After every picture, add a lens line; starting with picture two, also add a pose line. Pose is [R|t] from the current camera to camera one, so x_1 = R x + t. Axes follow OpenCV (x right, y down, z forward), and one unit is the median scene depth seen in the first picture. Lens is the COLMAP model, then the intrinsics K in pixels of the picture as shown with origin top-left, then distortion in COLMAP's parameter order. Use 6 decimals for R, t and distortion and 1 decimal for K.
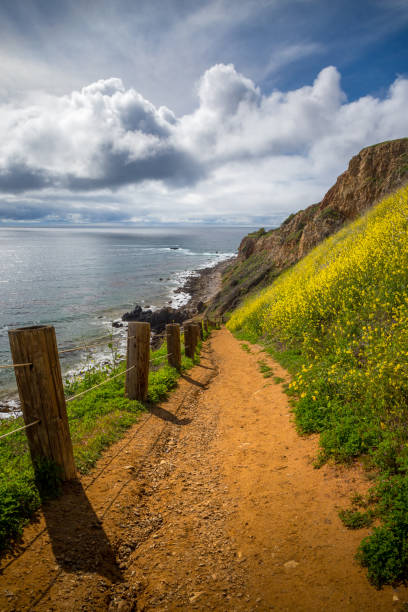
lens RADIAL K [[397.9, 0, 207.4], [0, 397.9, 312.6], [0, 0, 1]] dist [-0.001257, 0.002527]
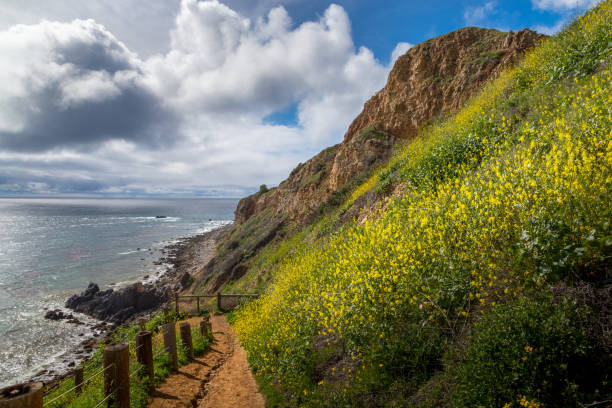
lens RADIAL K [[397.9, 0, 301.3], [0, 397.9, 204.1], [0, 0, 1]] dist [-0.001257, 0.002527]
pose [[0.969504, -0.003052, 0.245057, 0.010319], [0.052616, 0.979198, -0.195965, 0.002607], [-0.239361, 0.202882, 0.949497, 0.282892]]
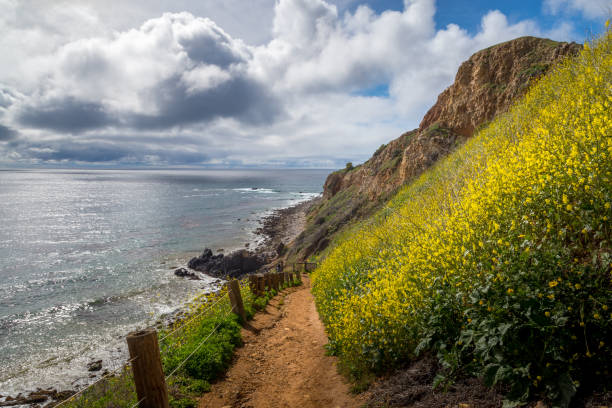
lens RADIAL K [[402.6, 0, 309.1], [0, 402.6, 202.6], [0, 0, 1]] dist [-0.000278, -0.000034]
pose [[0.999070, -0.006633, 0.042603, 0.007933], [0.012205, 0.991190, -0.131882, 0.000533], [-0.041353, 0.132279, 0.990350, 0.157344]]
